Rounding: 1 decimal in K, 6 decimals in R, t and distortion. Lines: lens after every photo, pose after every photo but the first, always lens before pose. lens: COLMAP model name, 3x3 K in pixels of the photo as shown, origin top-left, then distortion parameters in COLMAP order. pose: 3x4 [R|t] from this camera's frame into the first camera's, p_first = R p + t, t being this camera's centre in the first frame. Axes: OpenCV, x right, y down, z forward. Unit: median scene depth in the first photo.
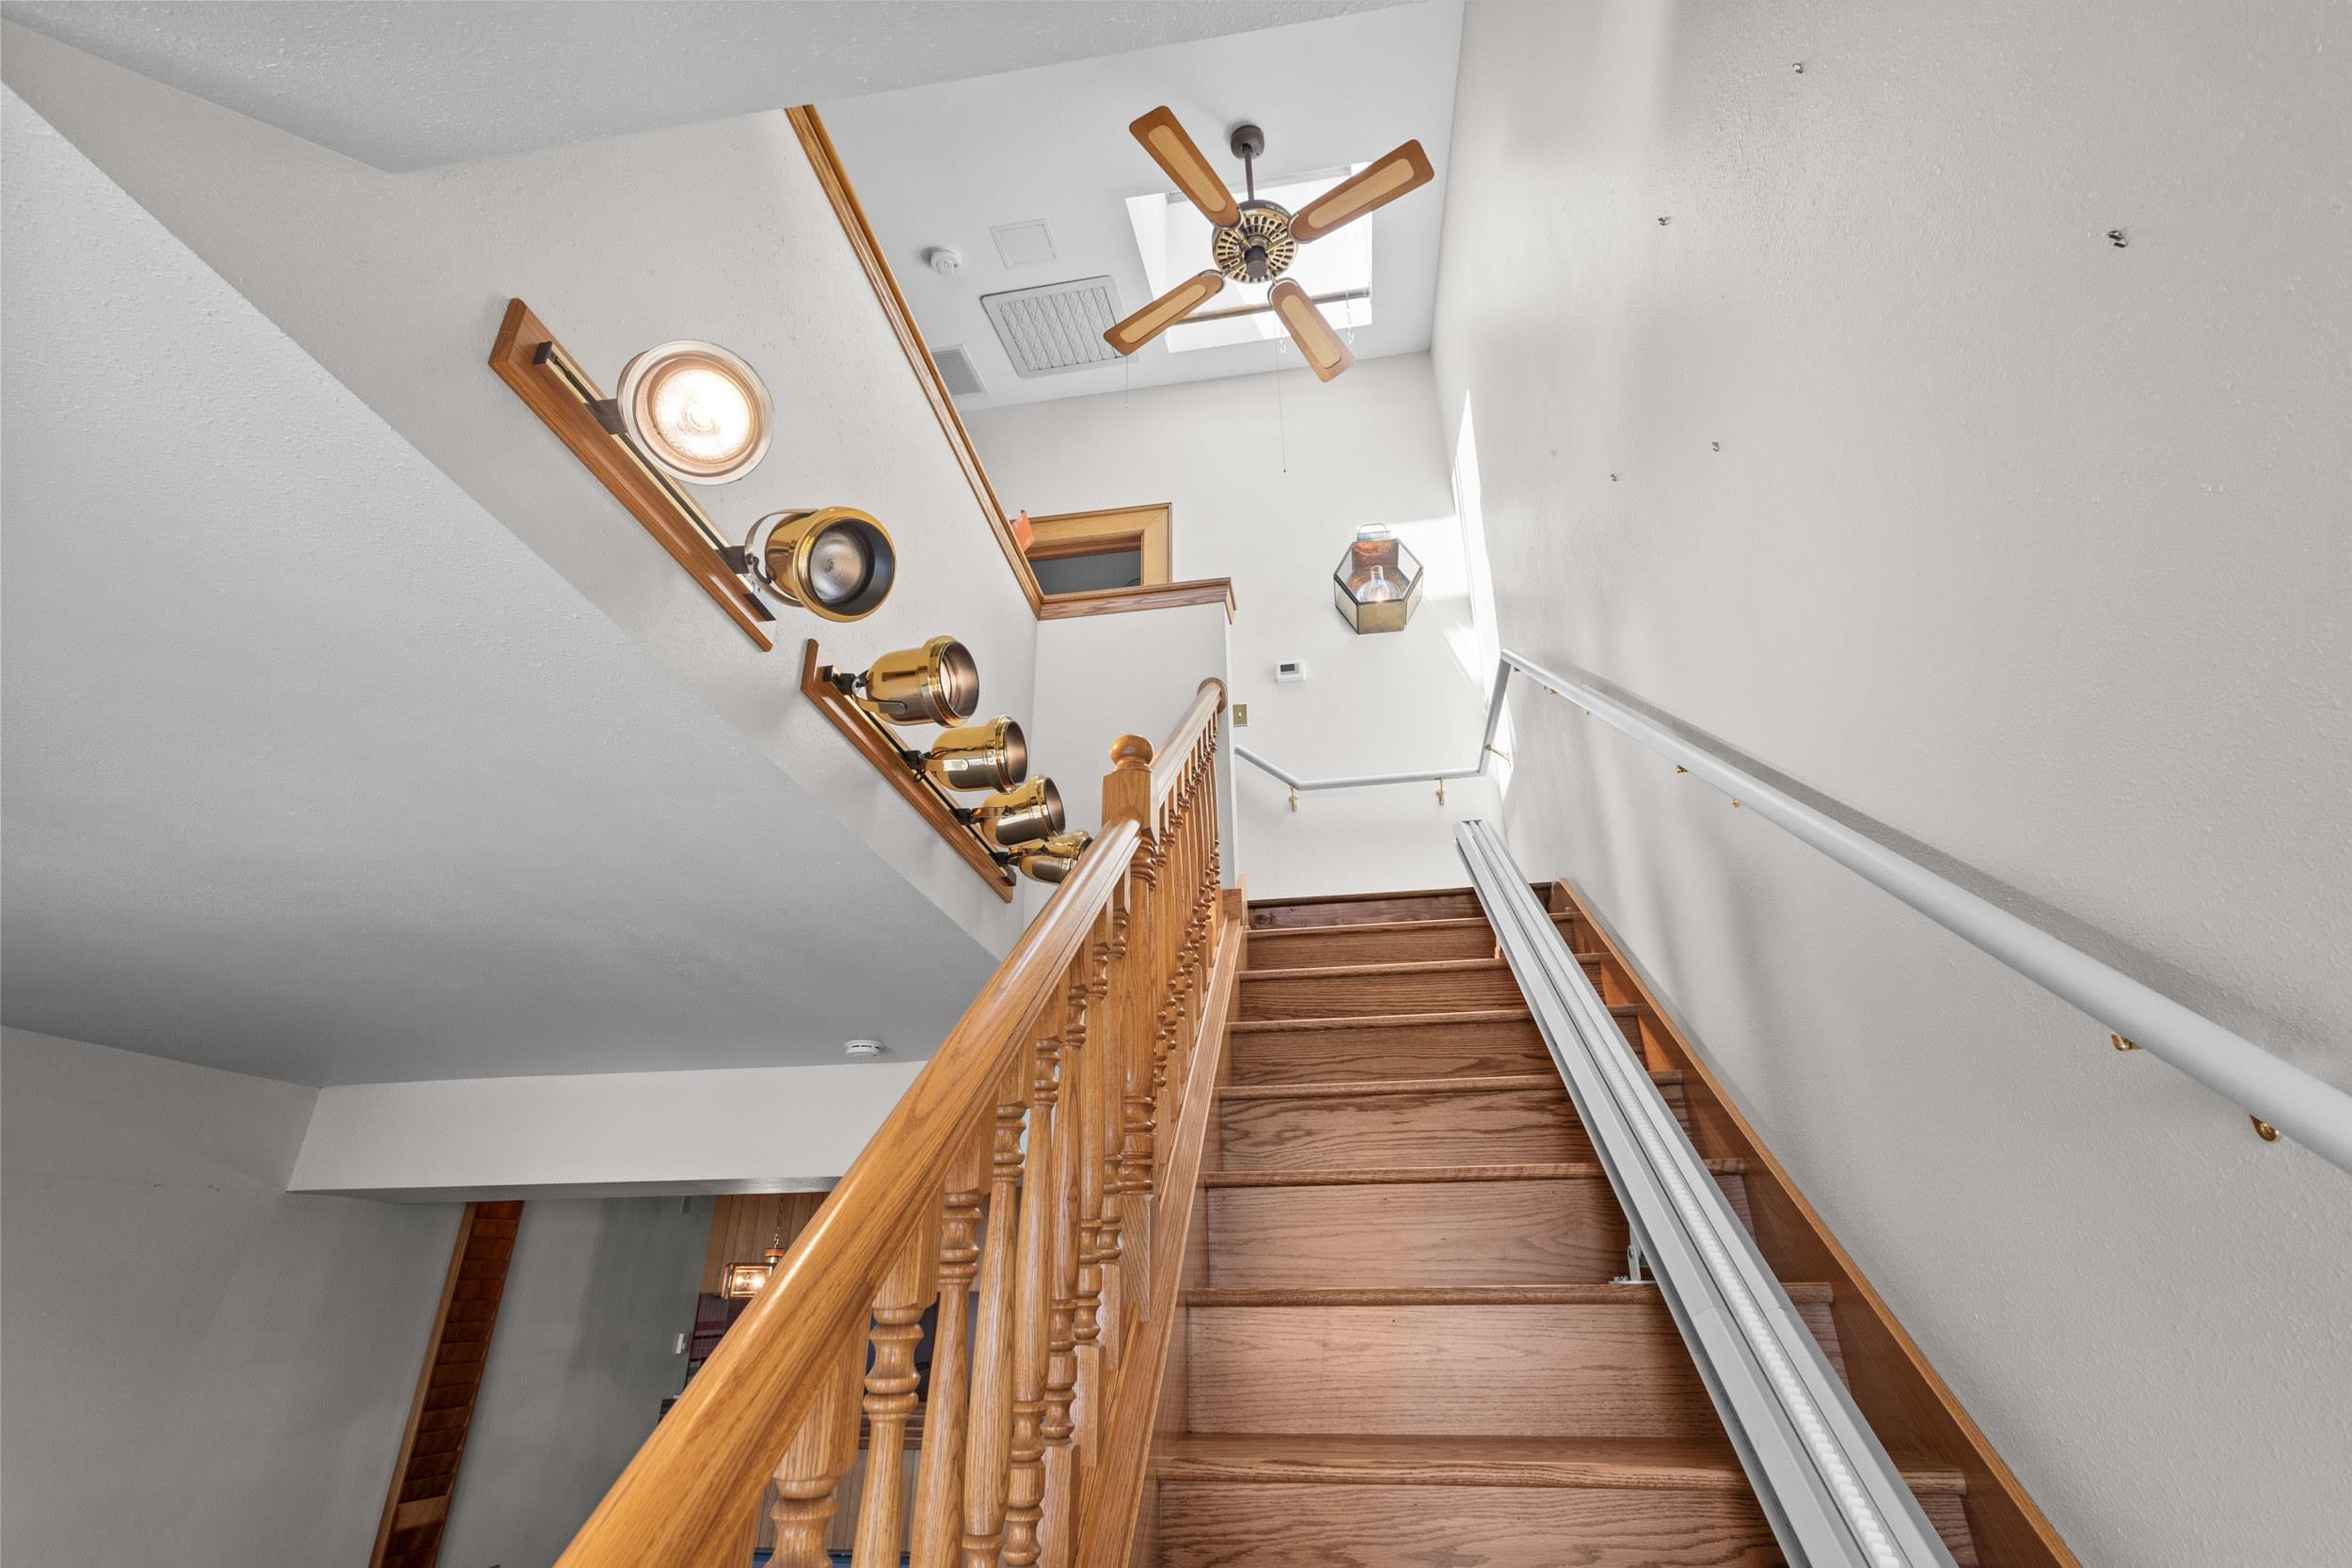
lens RADIAL K [[1079.6, 0, 1179.7], [0, 1079.6, 772.3], [0, 0, 1]] dist [0.009400, -0.003290]
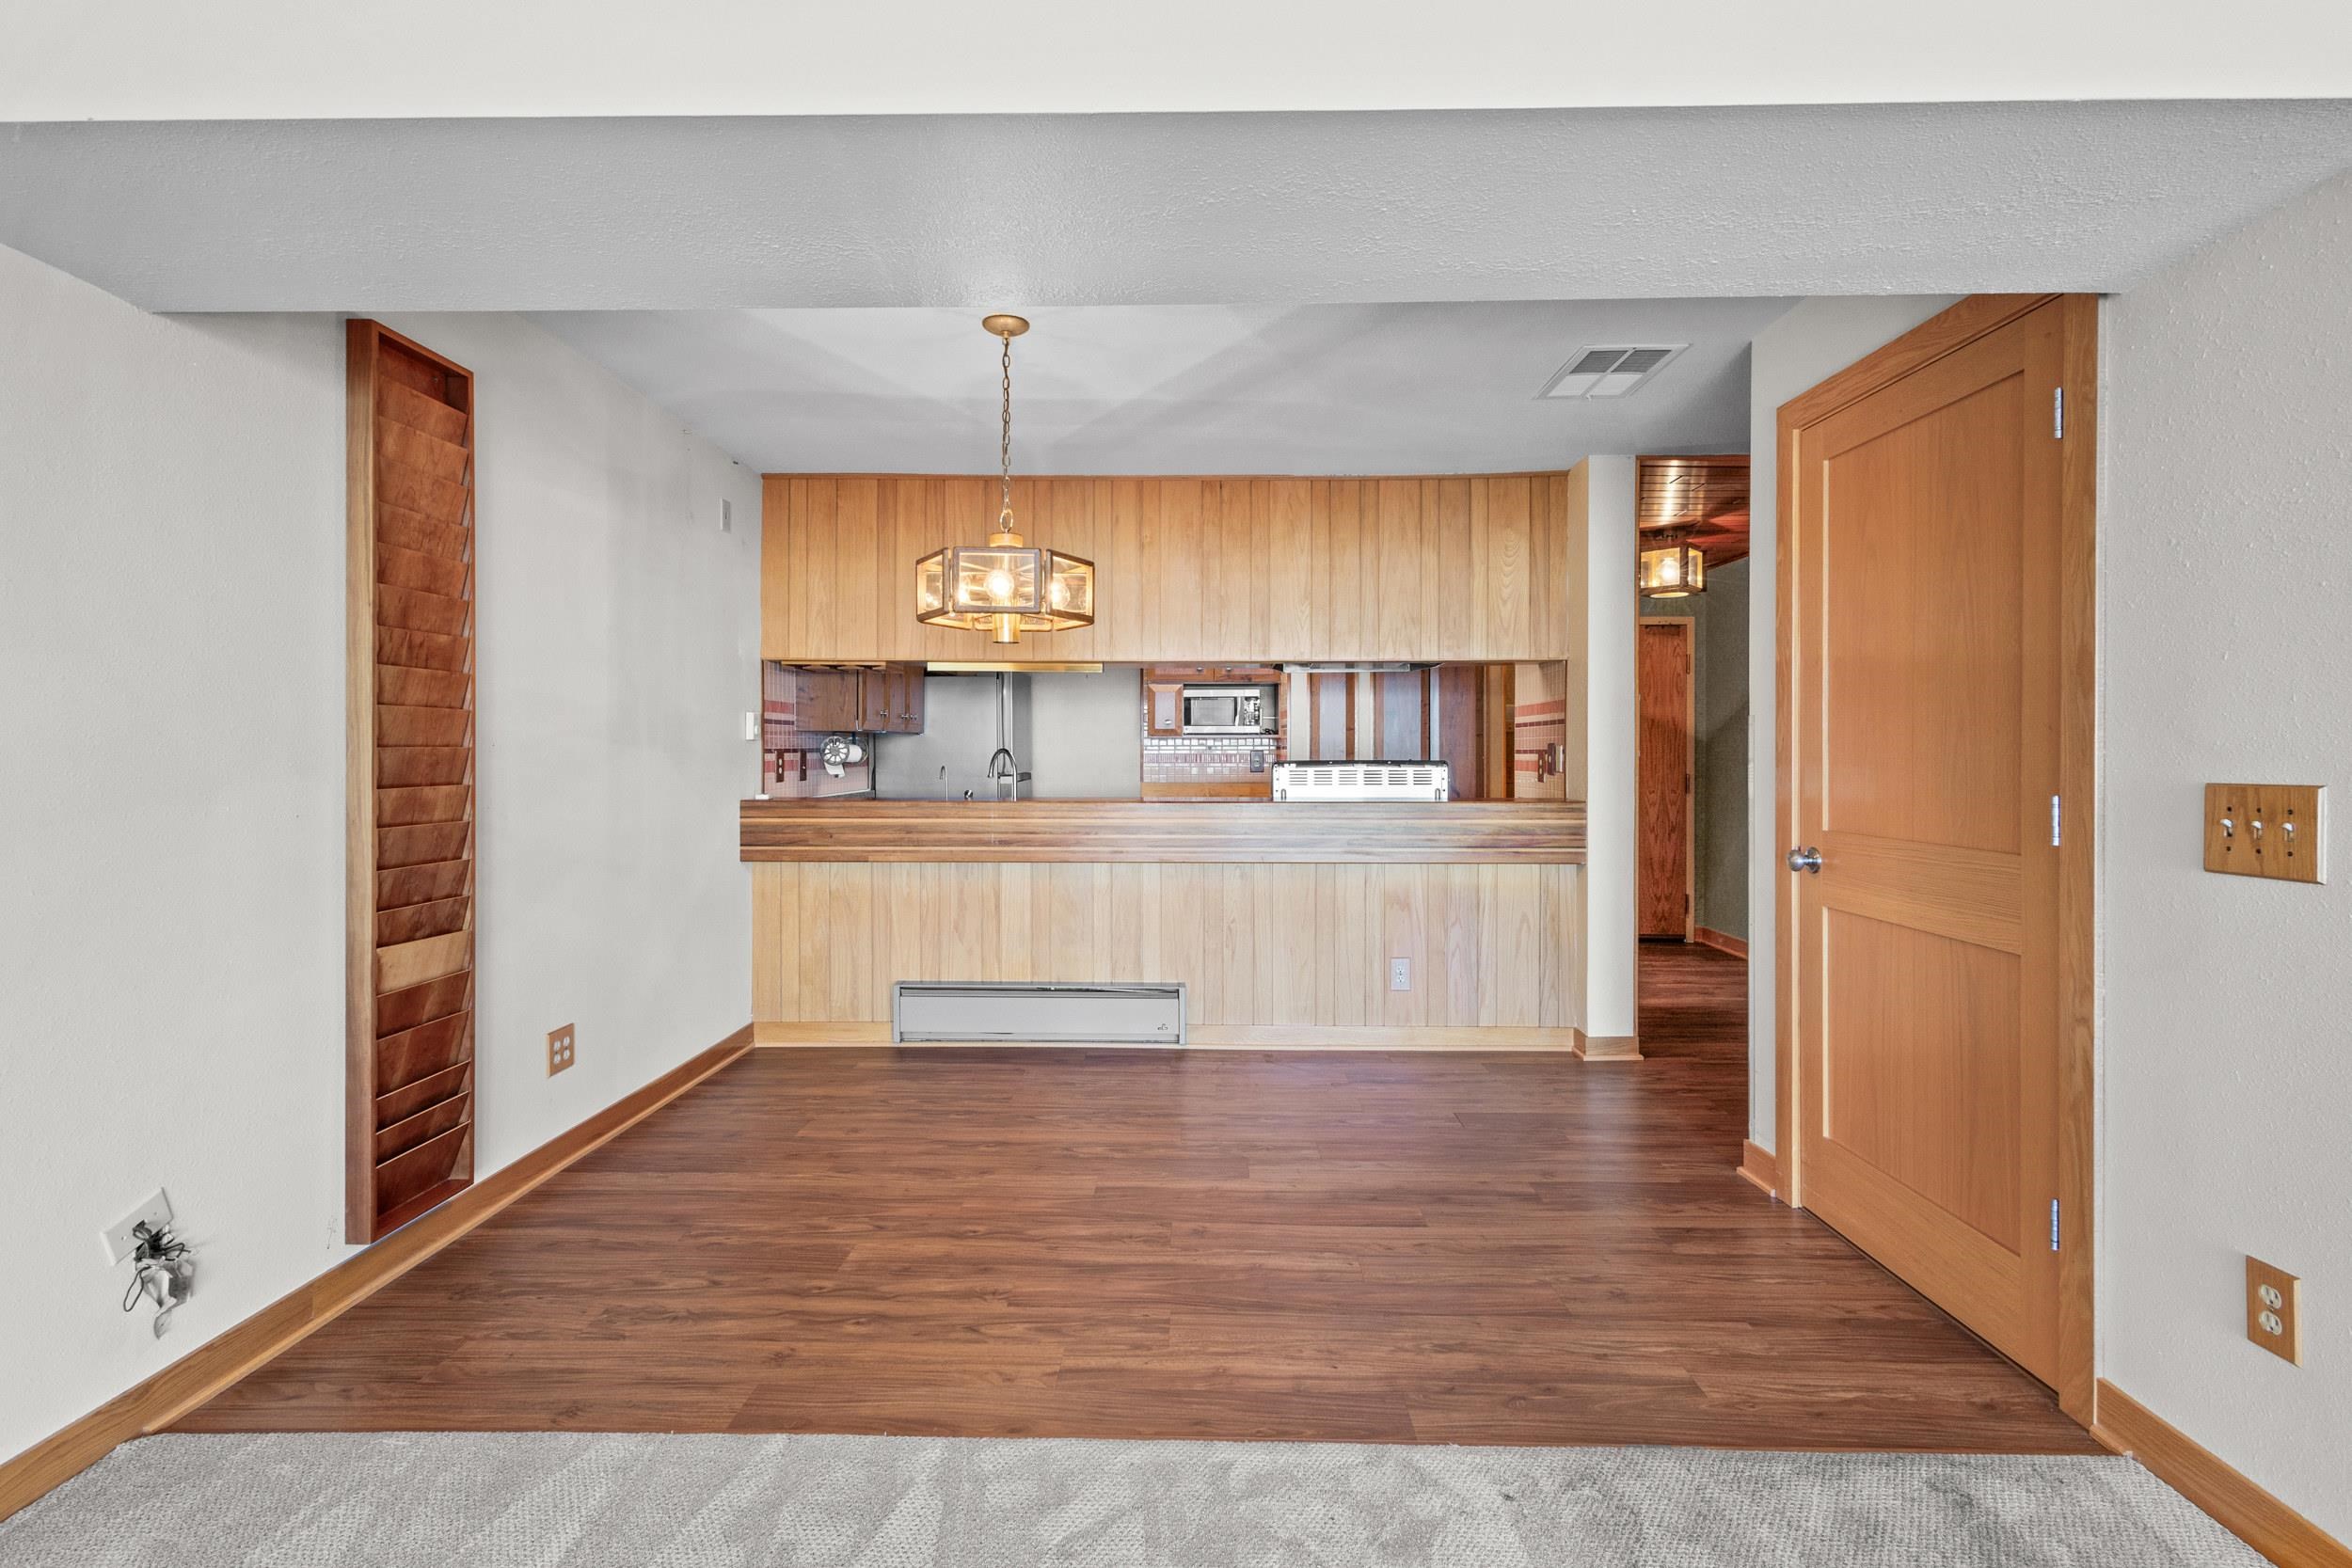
lens RADIAL K [[1079.6, 0, 1156.1], [0, 1079.6, 762.2], [0, 0, 1]] dist [0.009400, -0.003290]
pose [[0.993012, 0.006367, 0.117843, -0.716334], [-0.057164, 0.899534, 0.433094, 0.613381], [-0.103246, -0.436804, 0.893612, 0.944211]]
